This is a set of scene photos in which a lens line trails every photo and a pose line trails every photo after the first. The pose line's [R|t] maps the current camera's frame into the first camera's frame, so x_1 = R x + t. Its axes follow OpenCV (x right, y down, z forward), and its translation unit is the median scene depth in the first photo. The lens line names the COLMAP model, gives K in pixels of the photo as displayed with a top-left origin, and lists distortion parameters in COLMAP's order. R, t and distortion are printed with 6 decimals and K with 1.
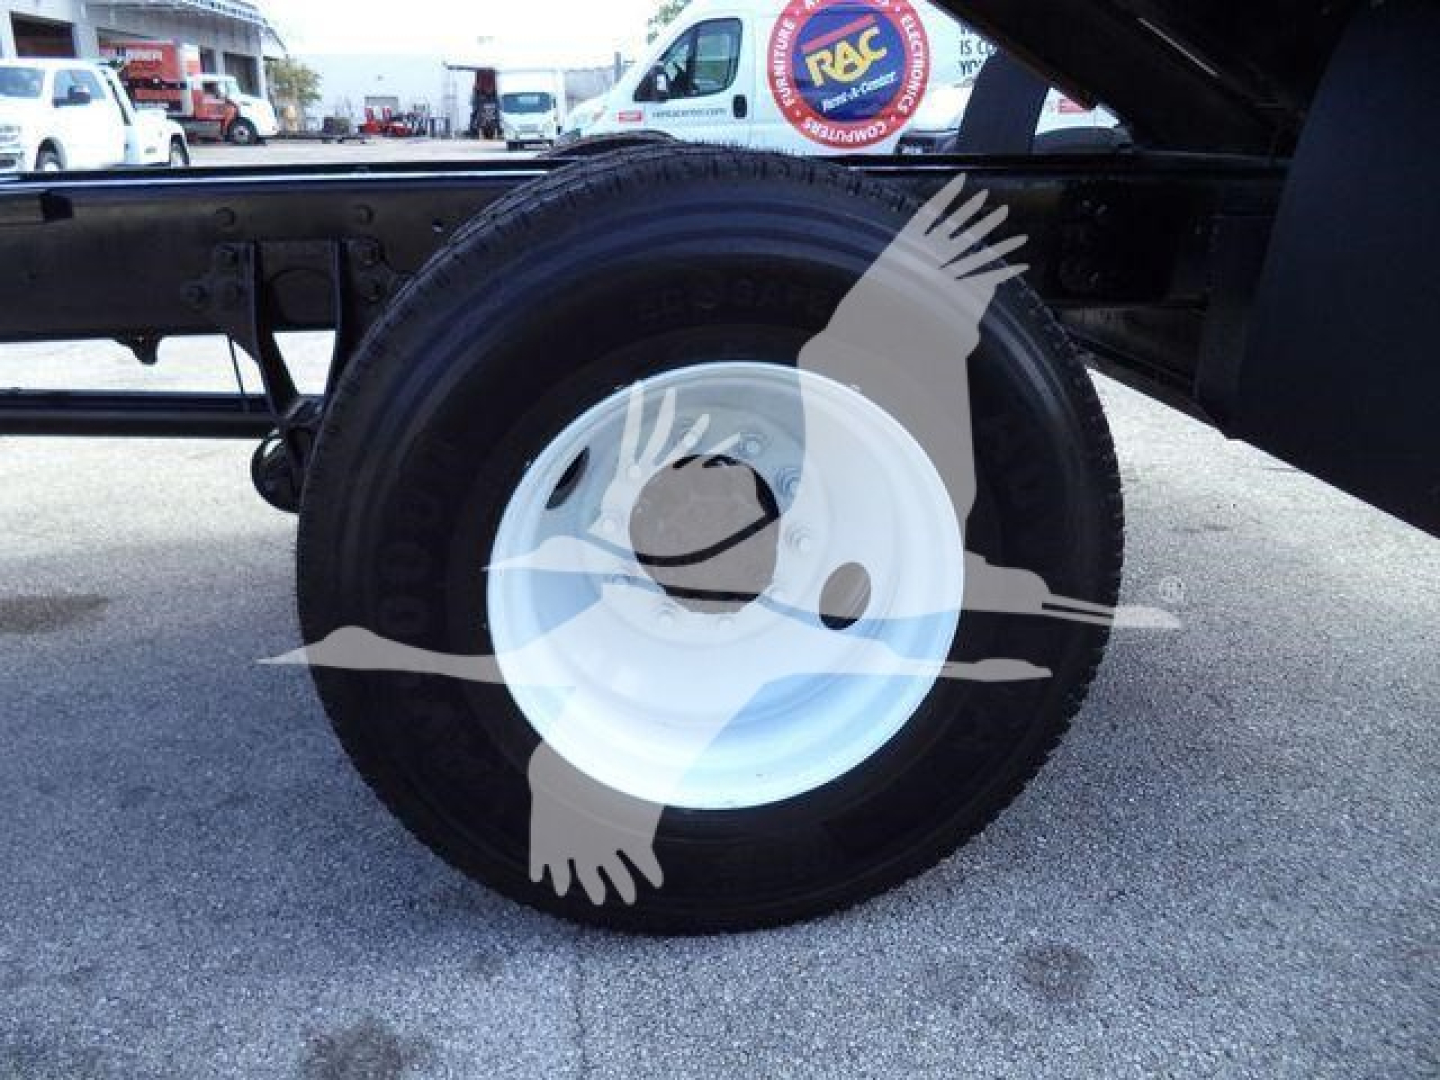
lens RADIAL K [[1179.6, 0, 710.0], [0, 1179.6, 540.3], [0, 0, 1]] dist [-0.013357, -0.029924]
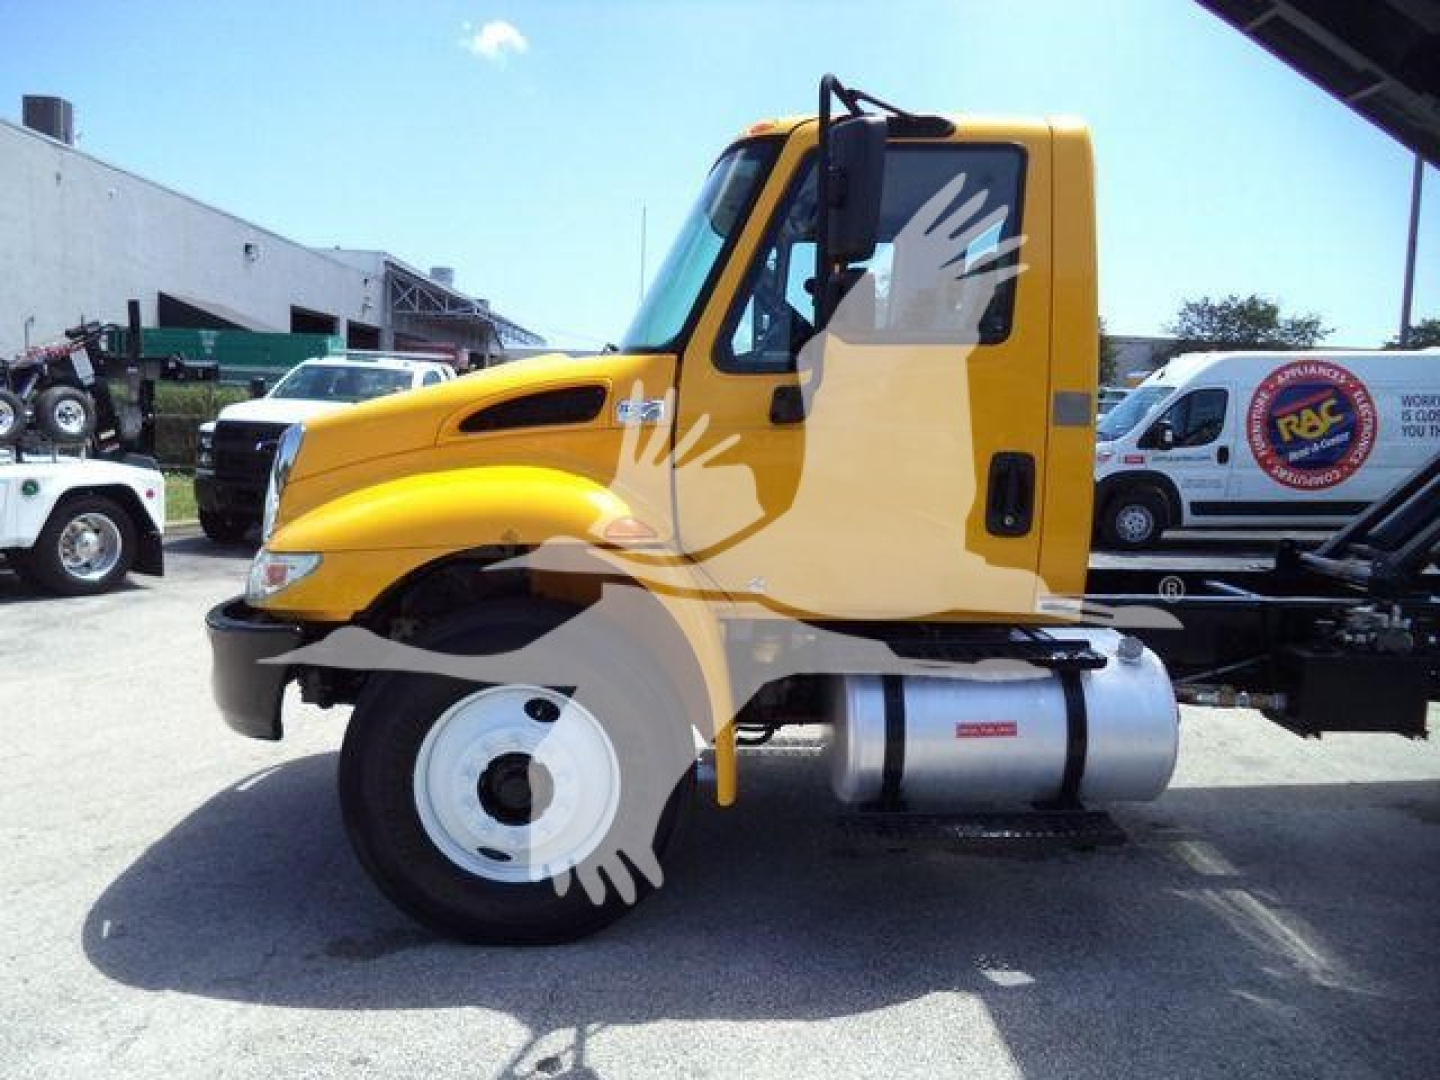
lens RADIAL K [[1179.6, 0, 720.8], [0, 1179.6, 539.4], [0, 0, 1]] dist [-0.013357, -0.029924]
pose [[0.996445, 0.038585, -0.074893, -0.410547], [-0.054985, 0.971370, -0.231122, 0.036511], [0.063831, 0.234418, 0.970038, -0.225383]]
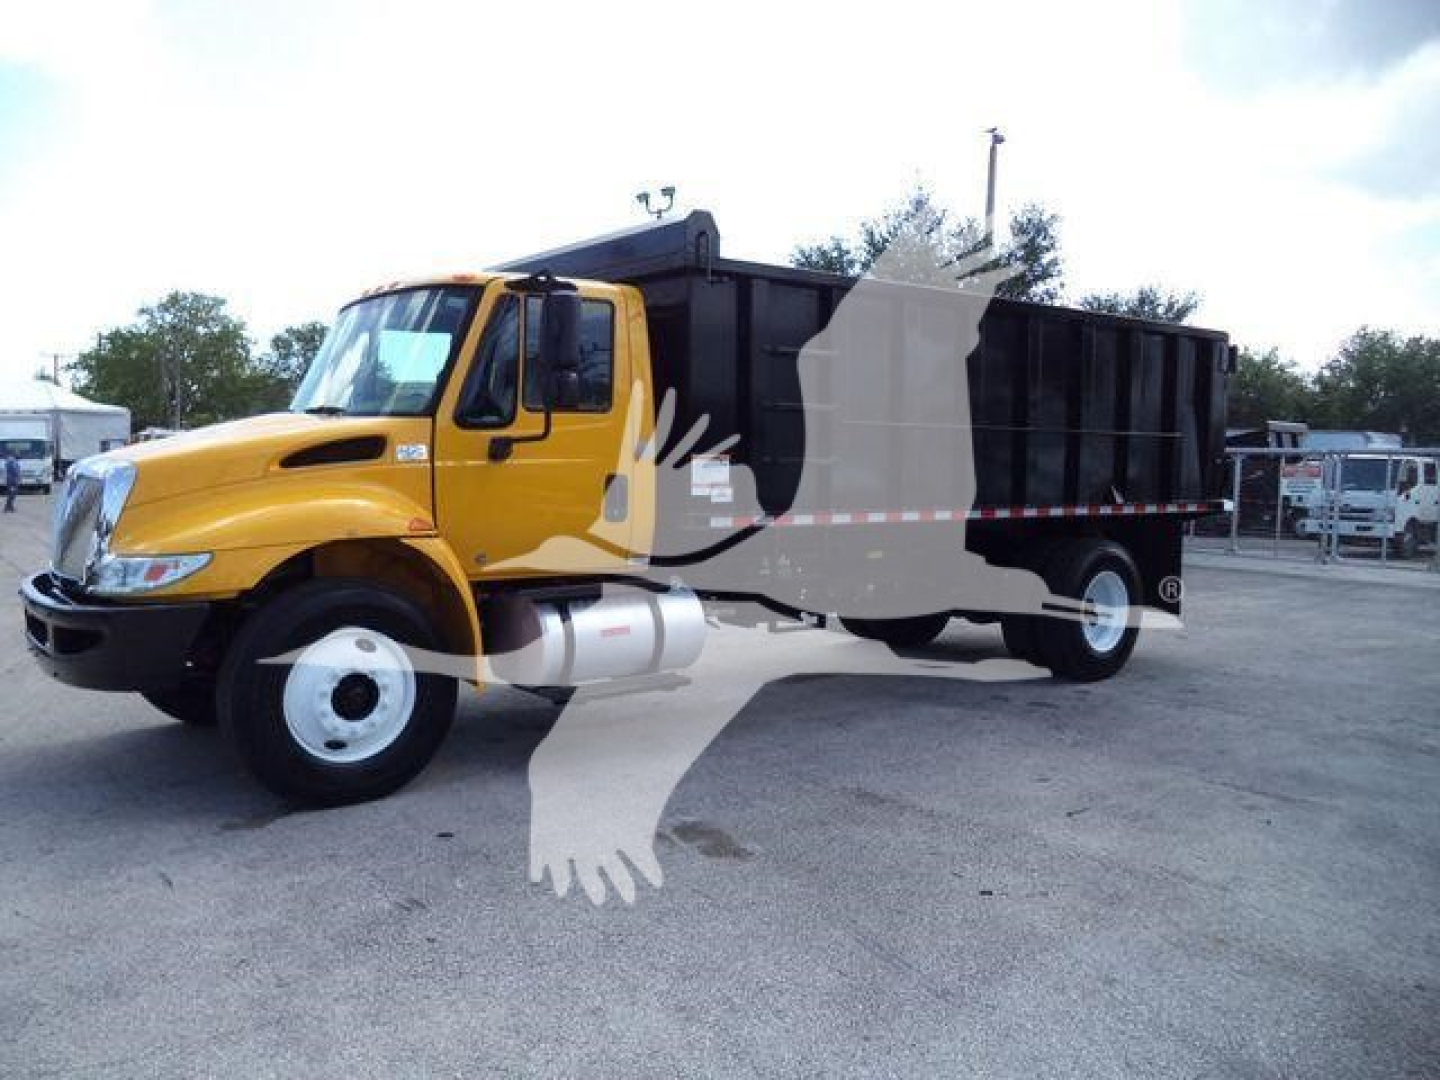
lens RADIAL K [[1179.6, 0, 725.0], [0, 1179.6, 525.0], [0, 0, 1]] dist [-0.013357, -0.029924]
pose [[0.861780, -0.010667, 0.507170, -0.584596], [0.154893, 0.957567, -0.243052, 0.099611], [-0.483056, 0.288015, 0.826864, -0.388672]]
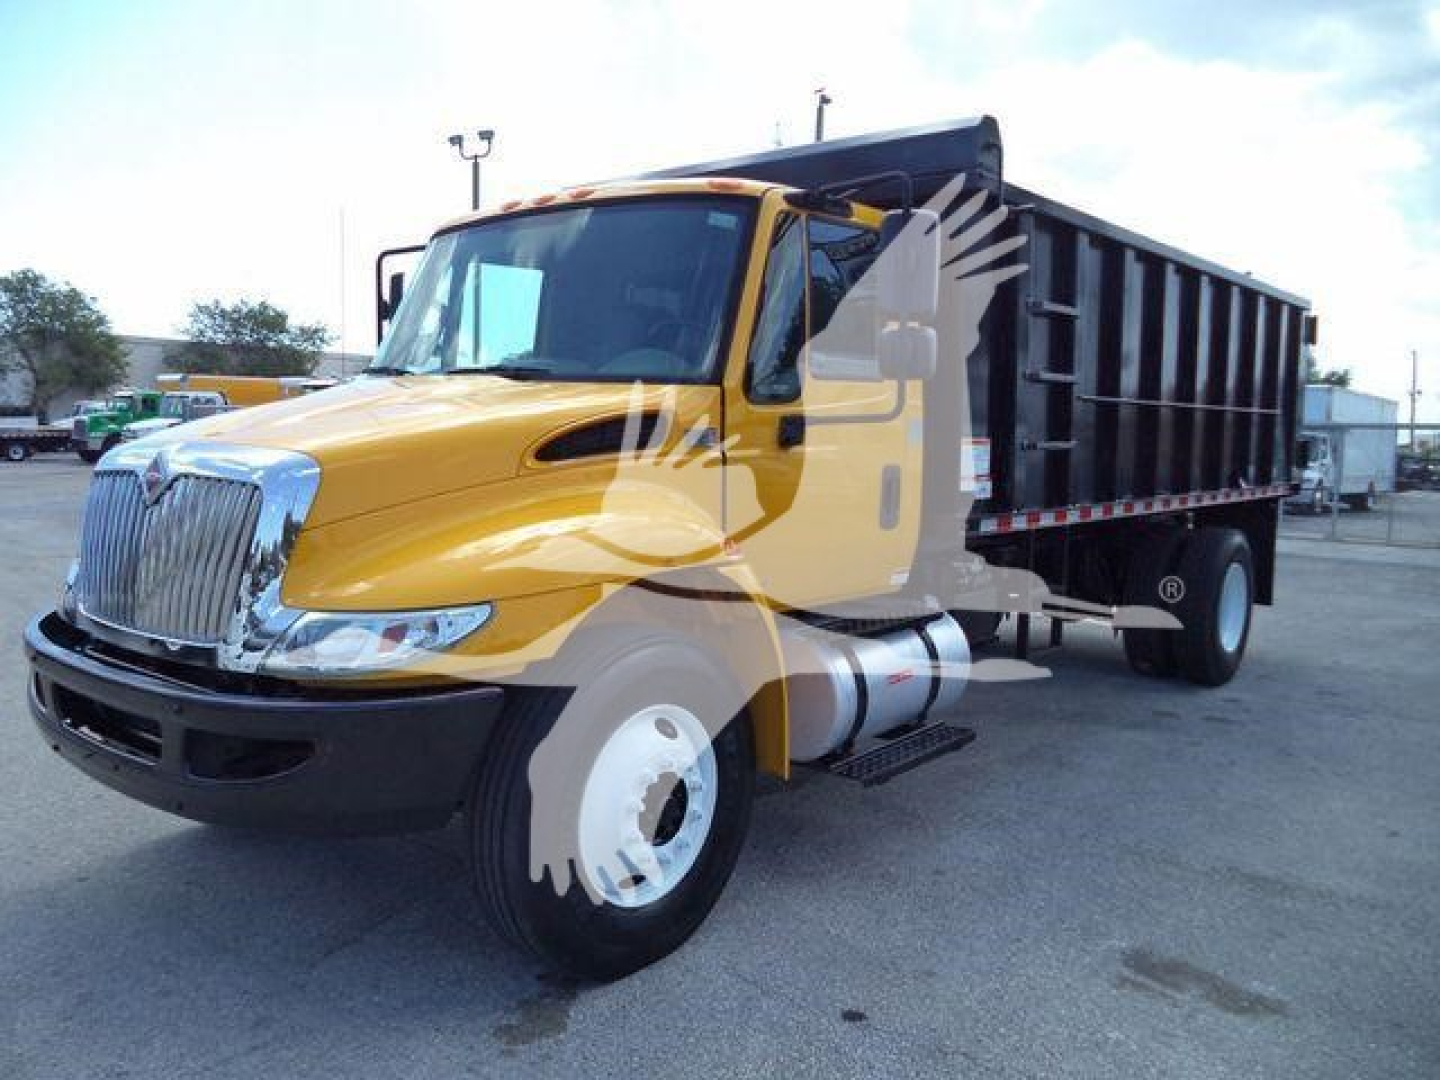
lens RADIAL K [[1179.6, 0, 719.2], [0, 1179.6, 535.0], [0, 0, 1]] dist [-0.013357, -0.029924]
pose [[0.736109, -0.041042, 0.675617, -0.666047], [0.208889, 0.963212, -0.169081, 0.019046], [-0.643823, 0.265591, 0.717602, -0.174079]]
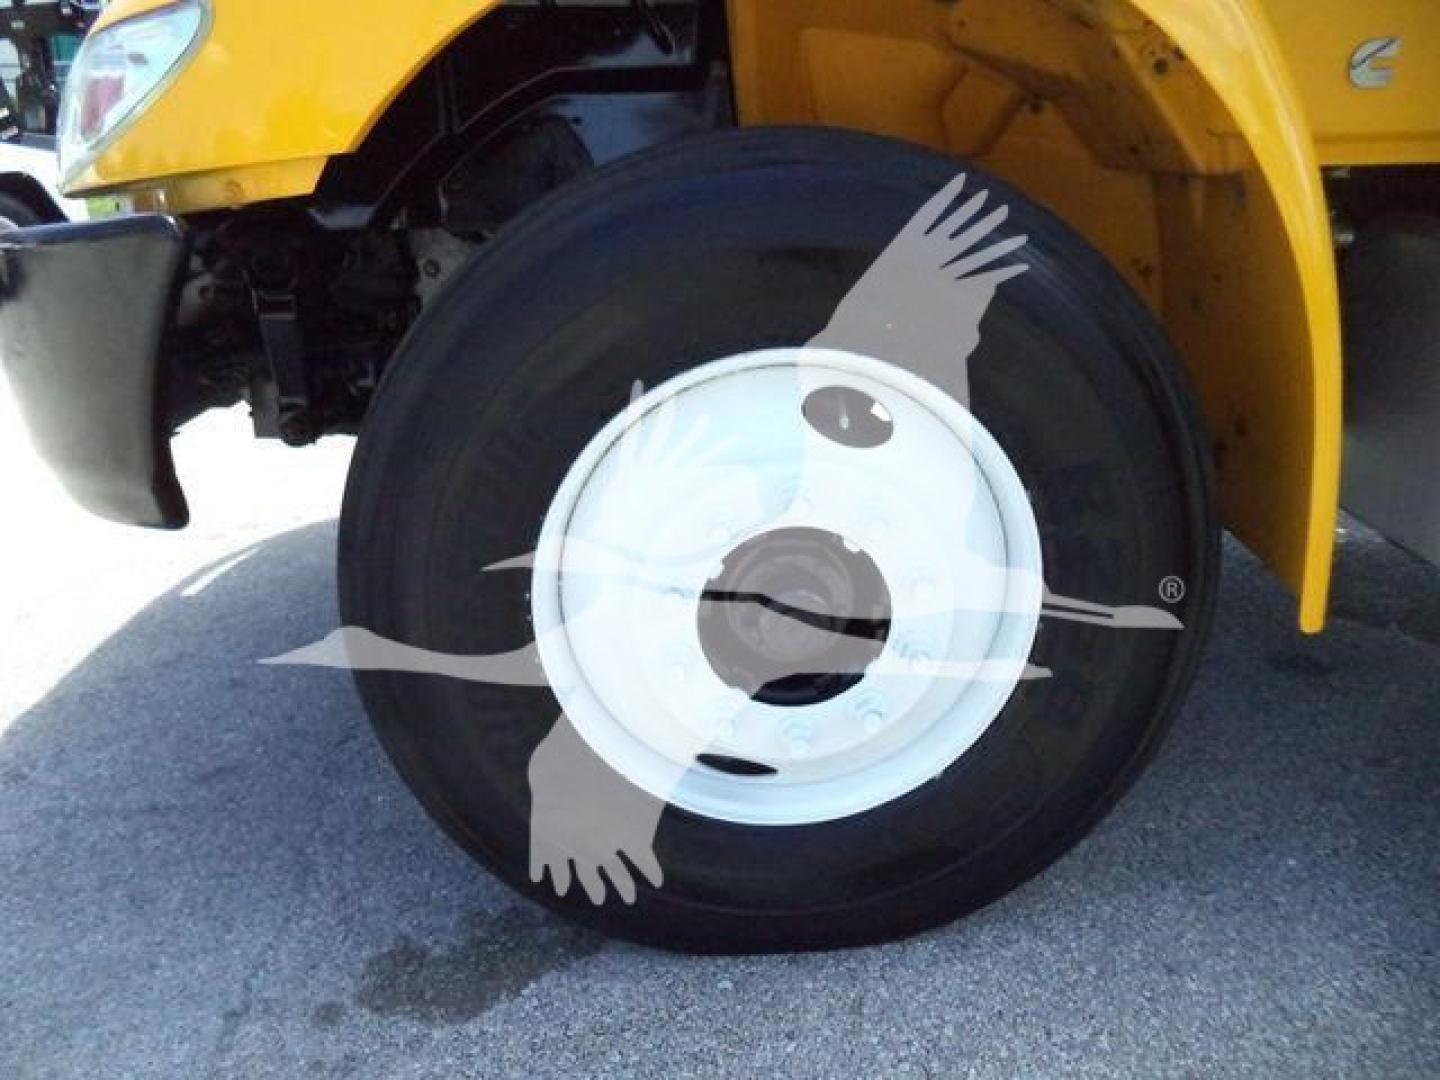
lens RADIAL K [[1179.6, 0, 725.7], [0, 1179.6, 553.4], [0, 0, 1]] dist [-0.013357, -0.029924]
pose [[0.997491, 0.004016, -0.070678, -0.479027], [-0.003526, 0.999969, 0.007052, 0.024940], [0.070705, -0.006785, 0.997474, -0.046641]]
